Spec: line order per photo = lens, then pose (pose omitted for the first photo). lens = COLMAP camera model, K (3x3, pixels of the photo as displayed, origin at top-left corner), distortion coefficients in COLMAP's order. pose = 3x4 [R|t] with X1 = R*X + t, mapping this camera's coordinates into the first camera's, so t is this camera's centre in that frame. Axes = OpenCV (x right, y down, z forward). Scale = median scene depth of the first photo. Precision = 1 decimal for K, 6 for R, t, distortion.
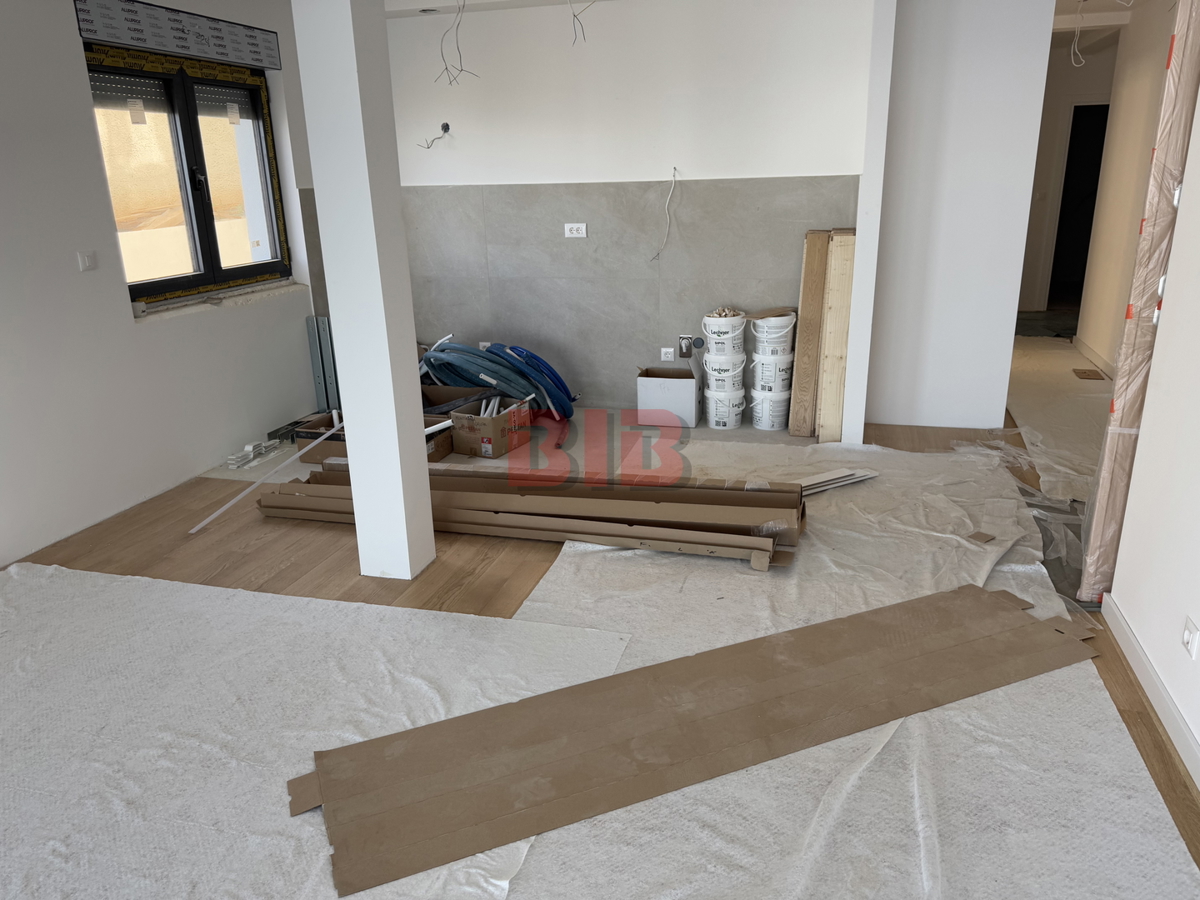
lens RADIAL K [[843.9, 0, 600.0], [0, 843.9, 450.0], [0, 0, 1]] dist [0.003885, -0.005092]
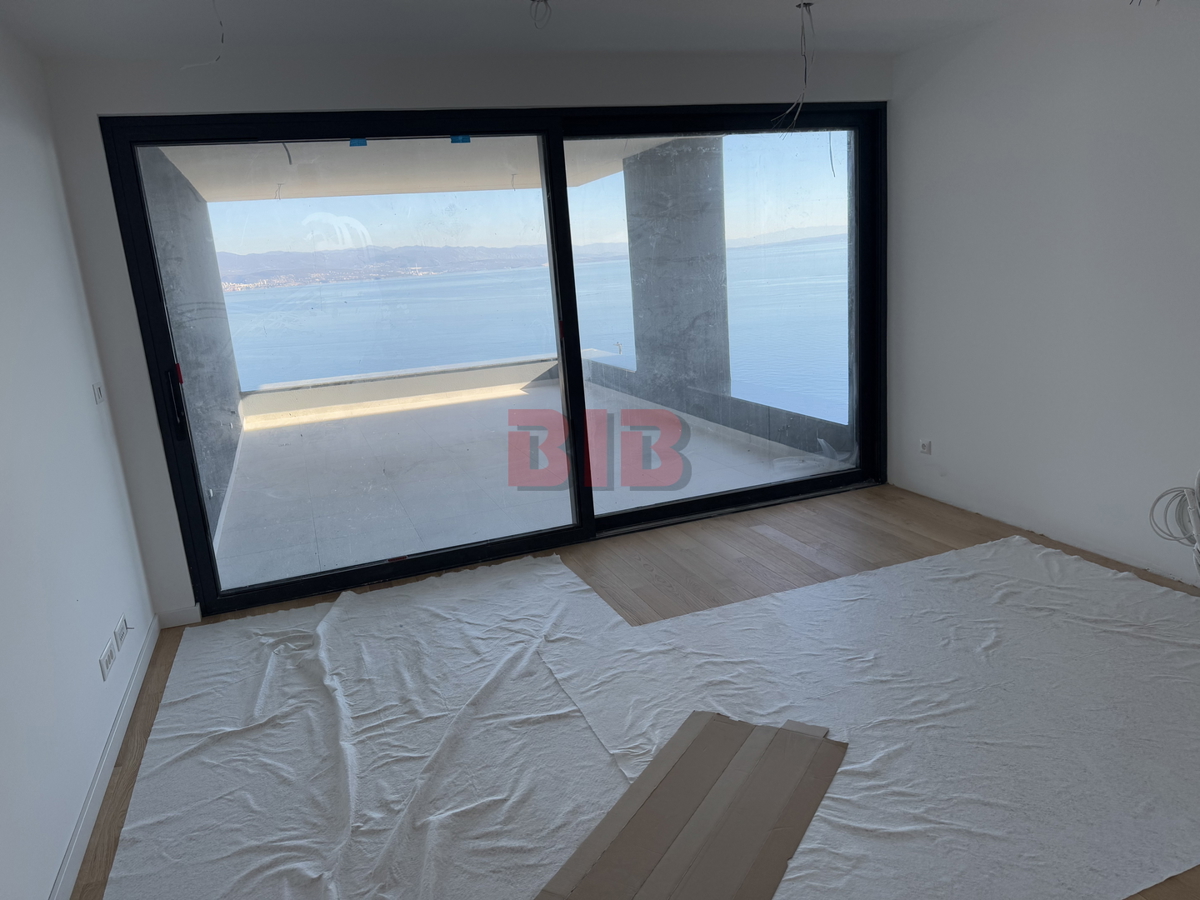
lens RADIAL K [[843.1, 0, 604.2], [0, 843.1, 455.5], [0, 0, 1]] dist [-0.004952, 0.003144]
pose [[-0.799530, 0.219905, -0.558921, 0.538316], [-0.095376, 0.872274, 0.479627, -0.562358], [0.593005, 0.436784, -0.676436, 1.555624]]
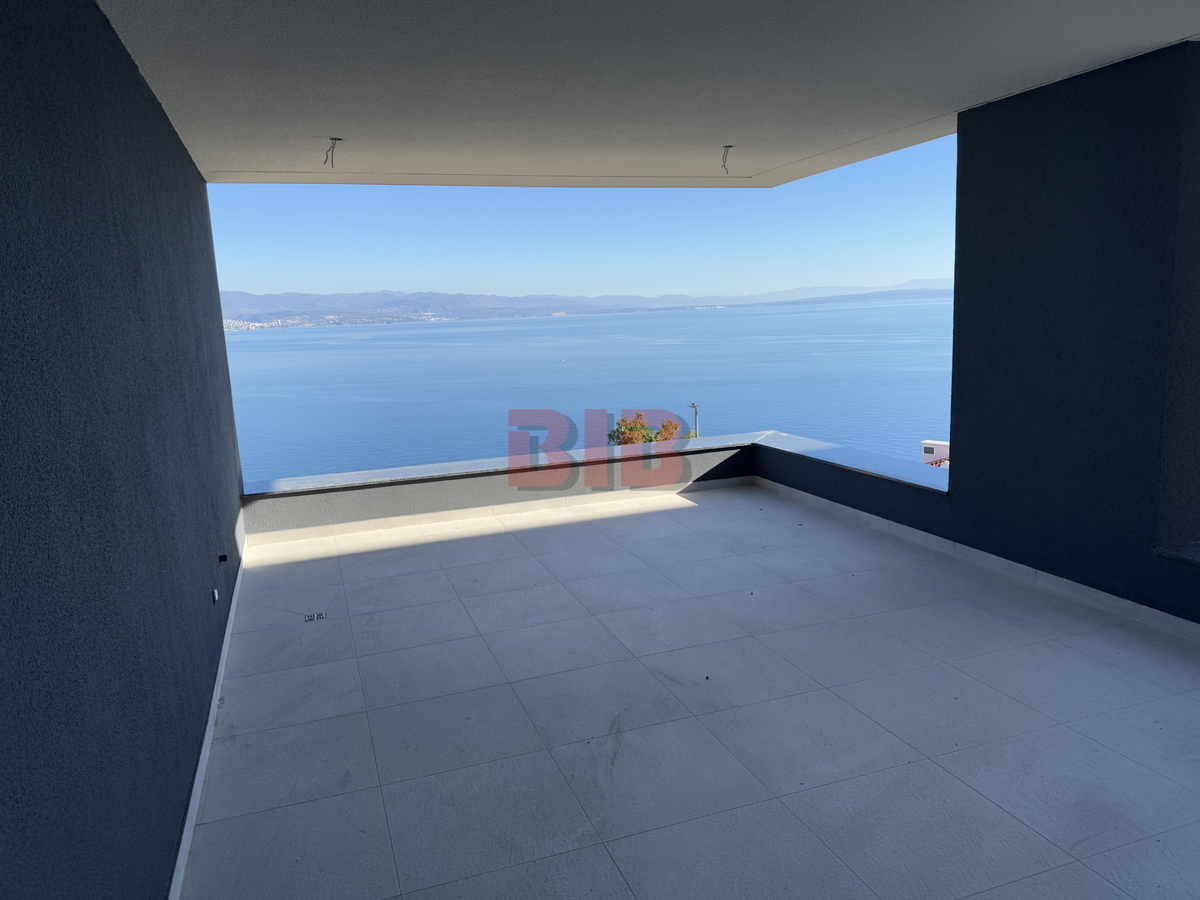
lens RADIAL K [[843.9, 0, 600.0], [0, 843.9, 450.0], [0, 0, 1]] dist [0.003885, -0.005092]
pose [[-0.812014, 0.154654, -0.562775, 0.056862], [-0.121954, 0.898007, 0.422741, 0.101256], [0.570754, 0.411904, -0.710334, -0.333651]]
